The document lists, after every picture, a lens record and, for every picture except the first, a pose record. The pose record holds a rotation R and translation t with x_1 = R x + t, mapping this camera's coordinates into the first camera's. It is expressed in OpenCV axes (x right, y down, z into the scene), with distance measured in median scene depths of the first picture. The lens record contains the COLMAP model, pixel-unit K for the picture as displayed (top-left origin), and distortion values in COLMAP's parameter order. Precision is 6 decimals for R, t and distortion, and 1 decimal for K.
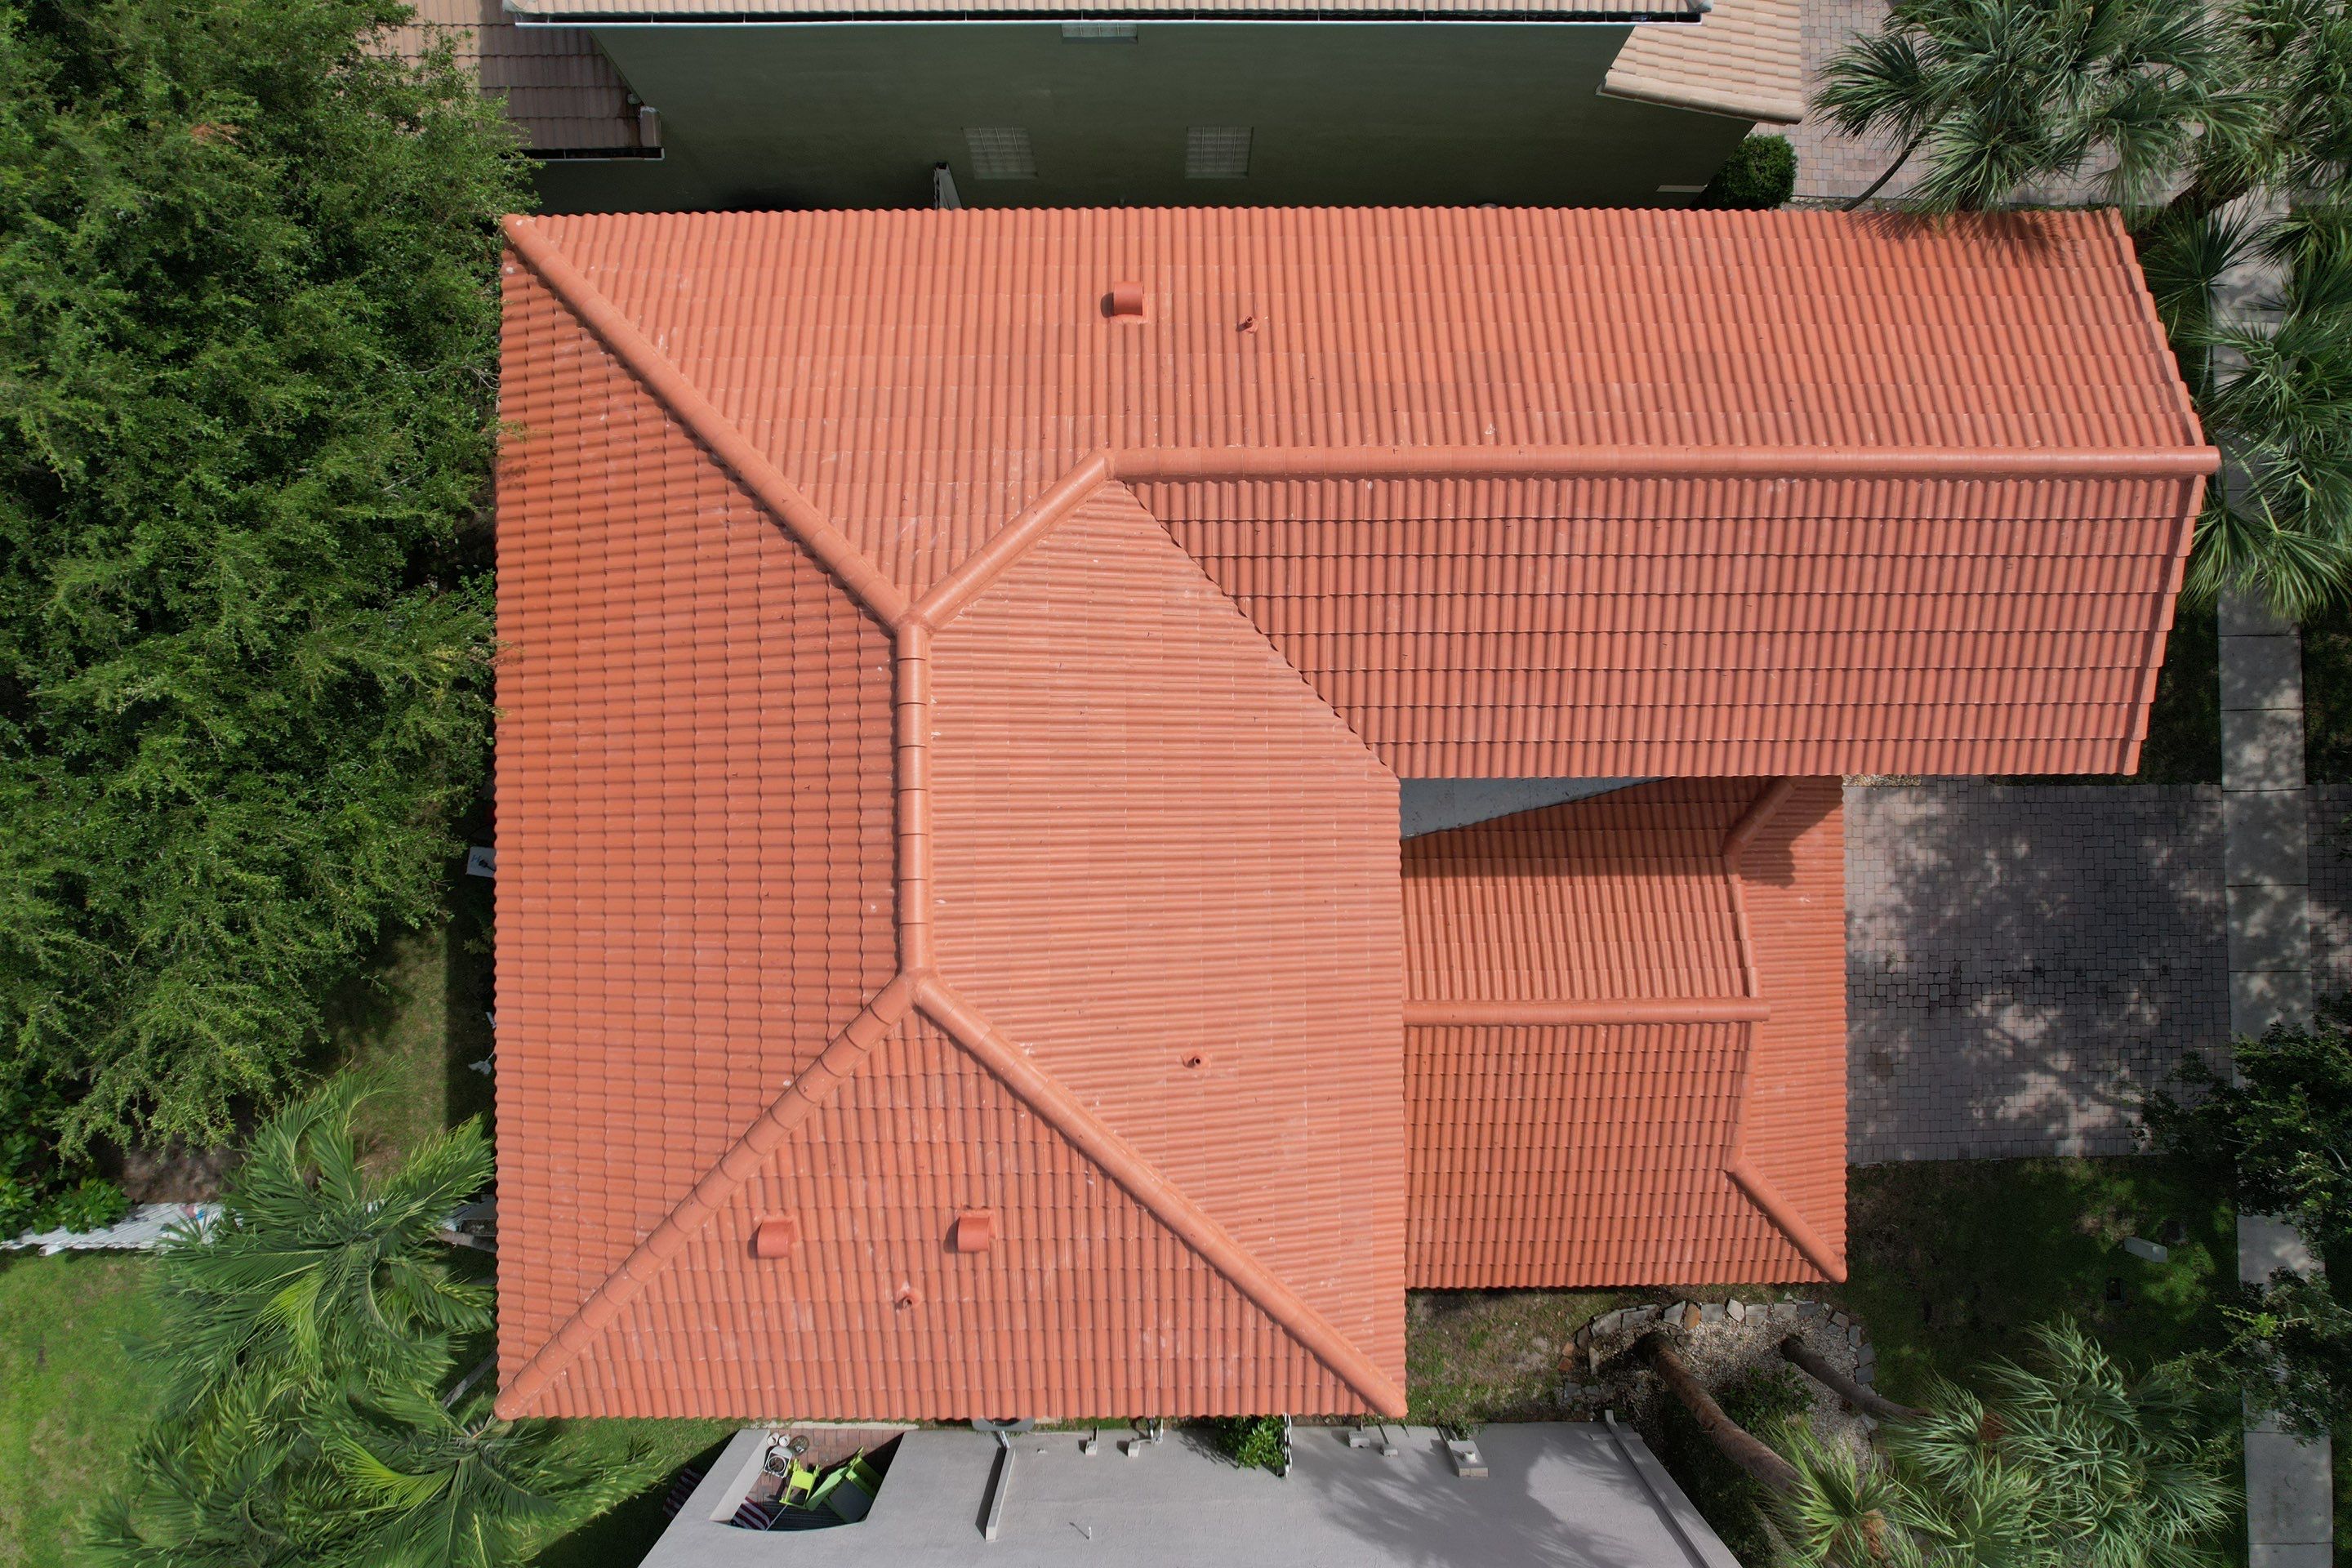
lens RADIAL K [[1495.0, 0, 1176.0], [0, 1495.0, 784.0], [0, 0, 1]] dist [-0.008856, -0.001411]
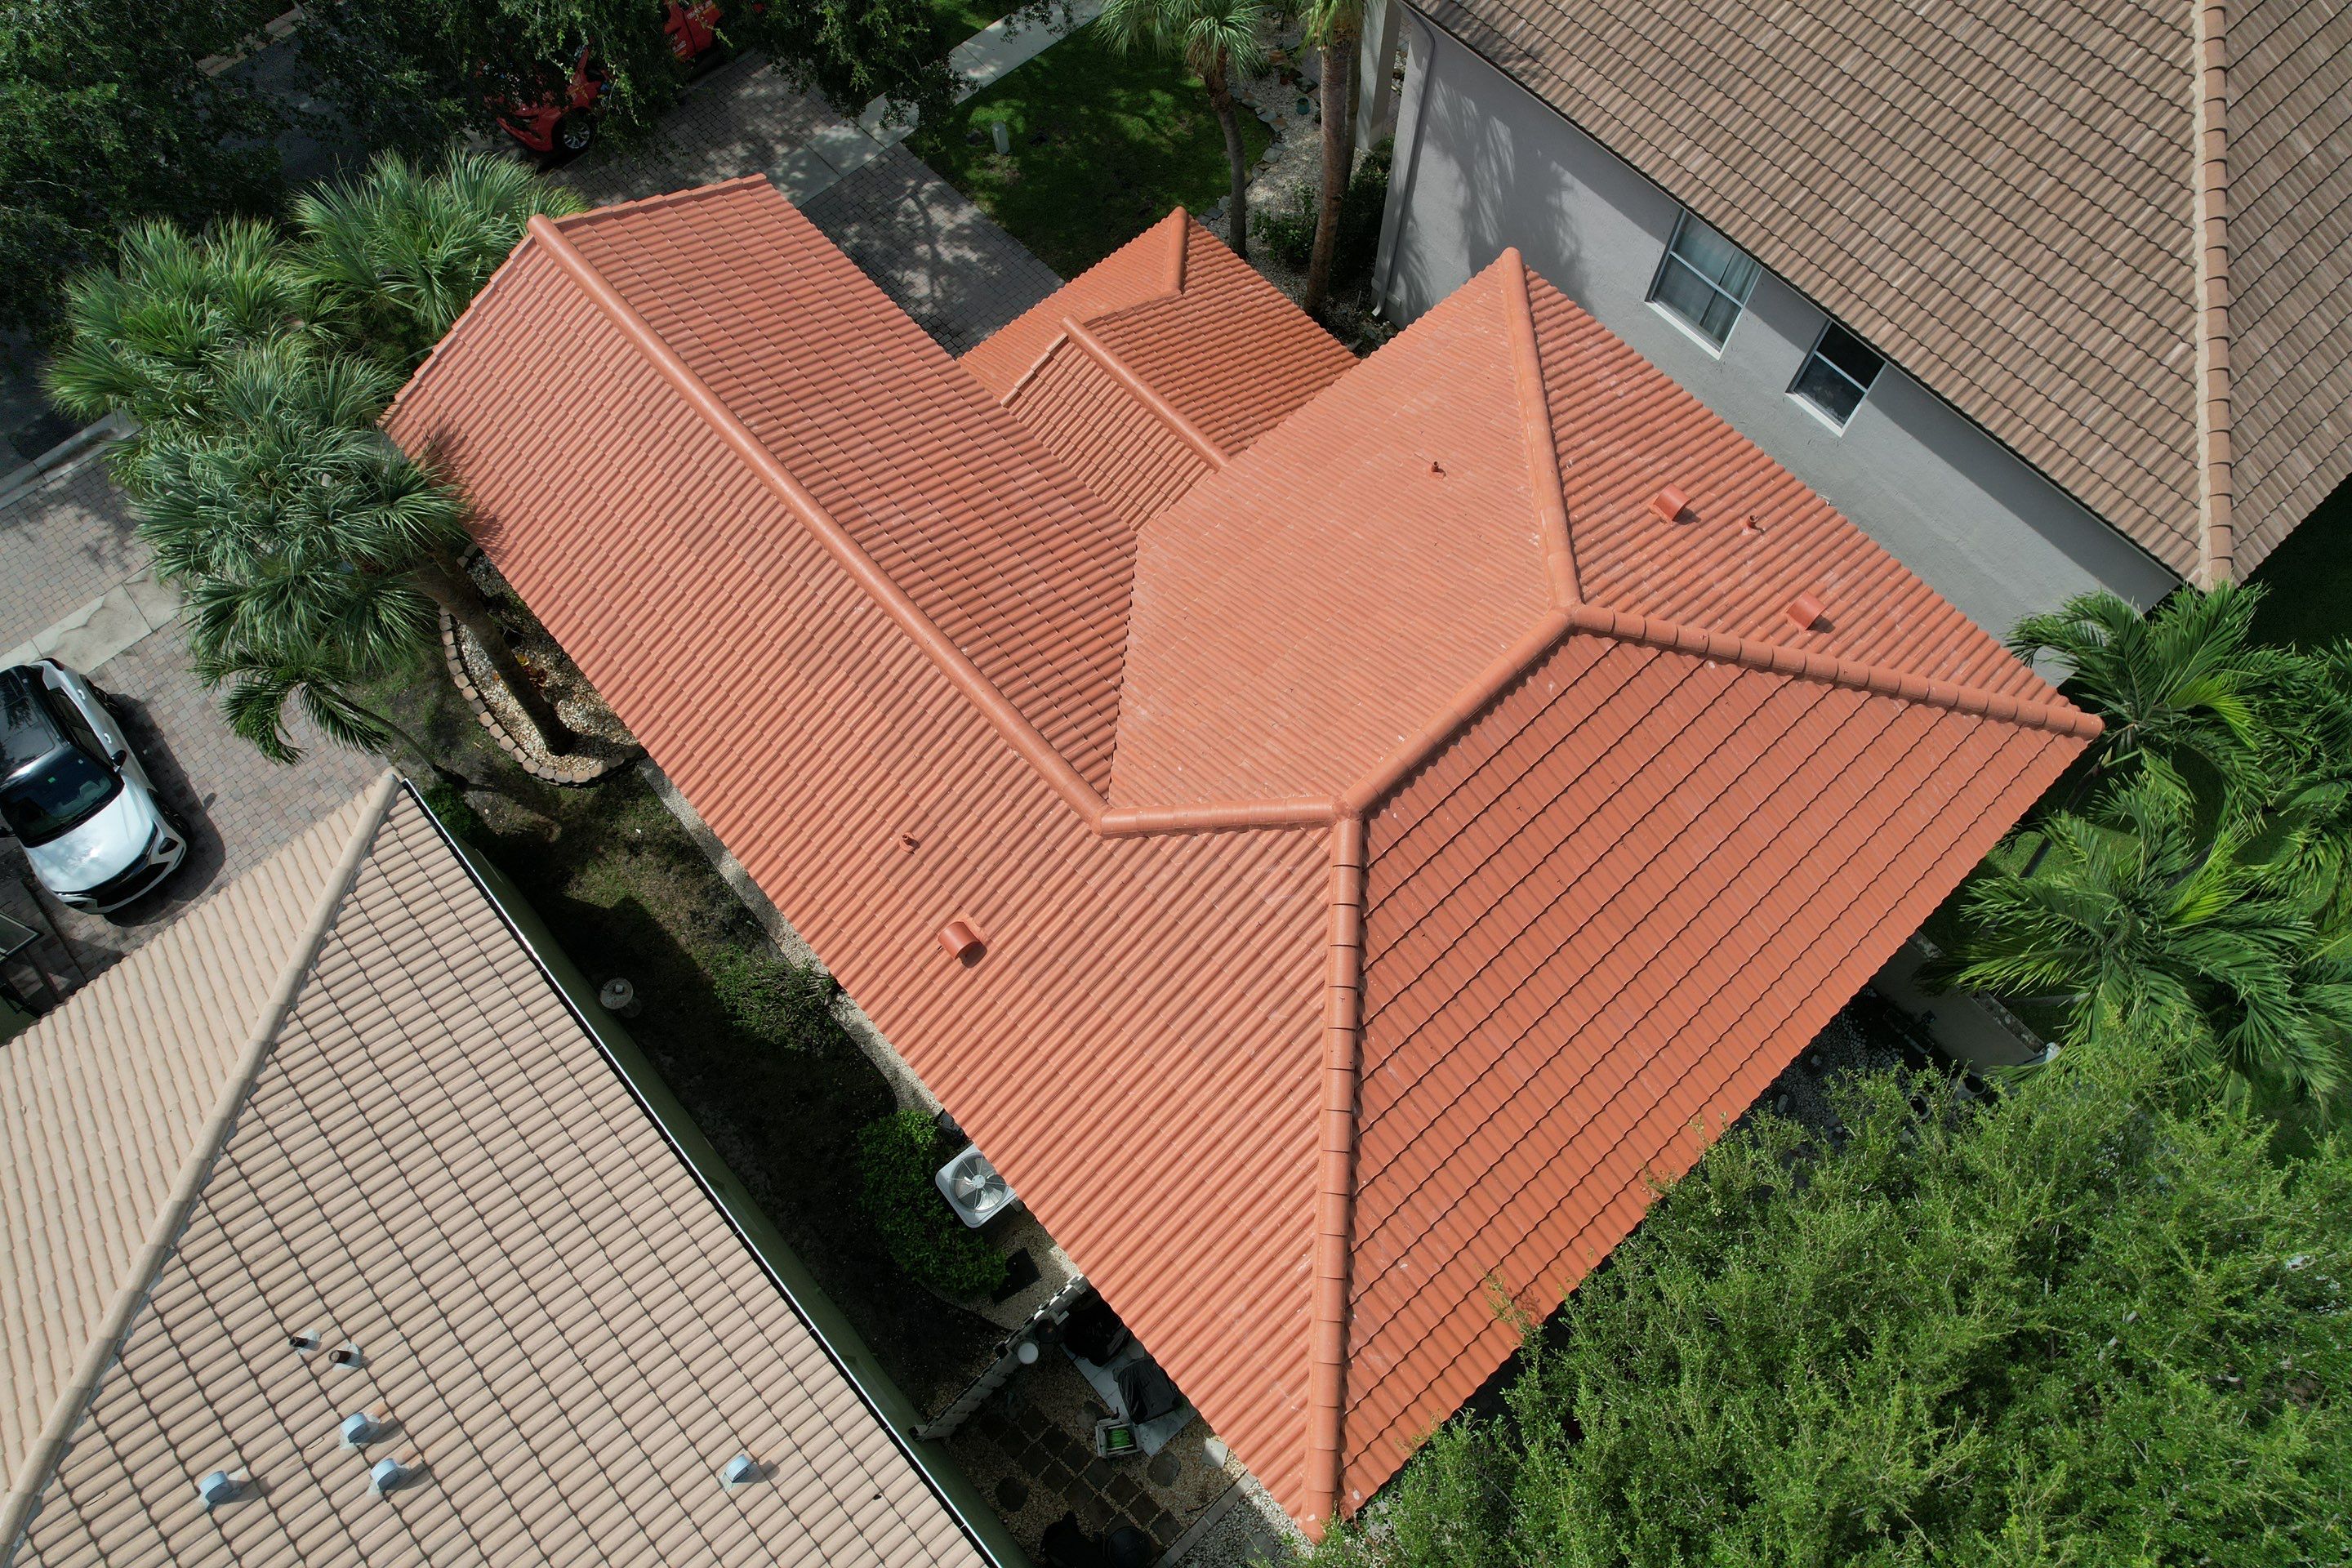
lens RADIAL K [[1499.7, 0, 1176.0], [0, 1499.7, 784.0], [0, 0, 1]] dist [-0.013816, 0.020320]
pose [[-0.662479, -0.690108, 0.291330, -0.347496], [0.748788, -0.599210, 0.283310, -0.431112], [-0.020947, 0.405831, 0.913708, 0.013466]]
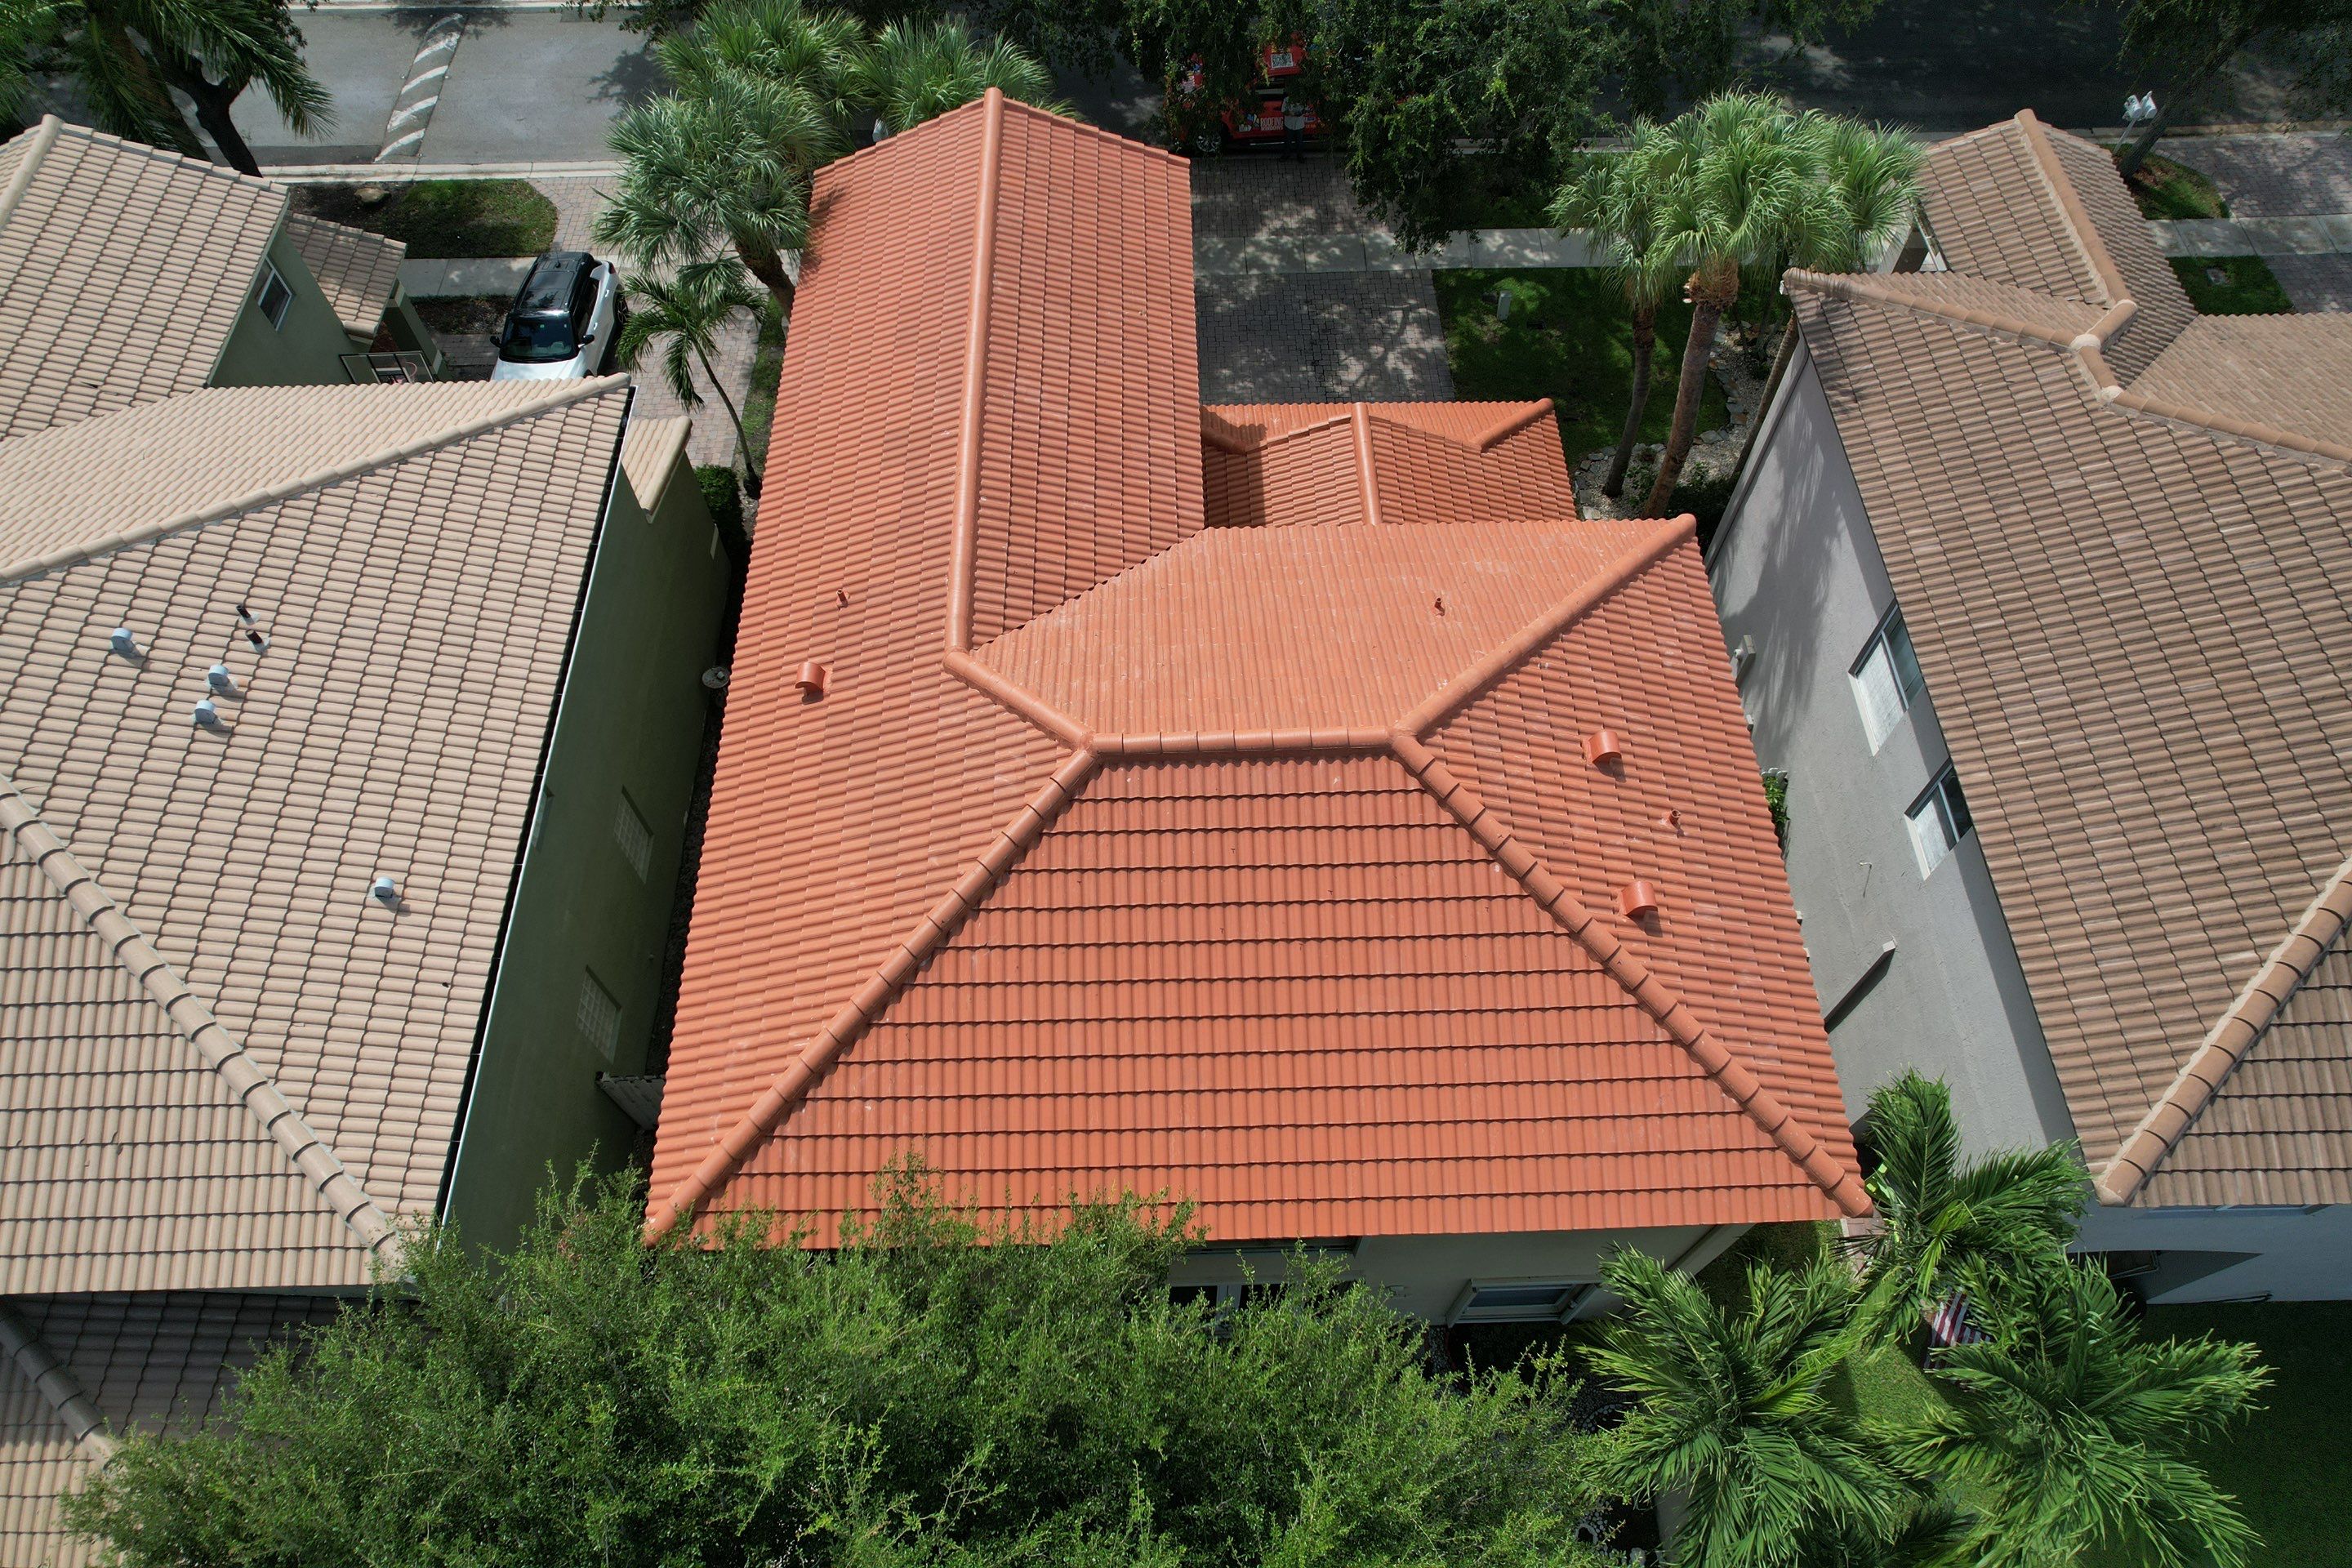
lens RADIAL K [[1474.2, 0, 1176.0], [0, 1474.2, 784.0], [0, 0, 1]] dist [-0.001682, -0.000695]
pose [[-0.016777, -0.858956, 0.511774, -0.695980], [0.999605, -0.002873, 0.027946, -0.065233], [-0.022534, 0.512041, 0.858665, 0.021686]]
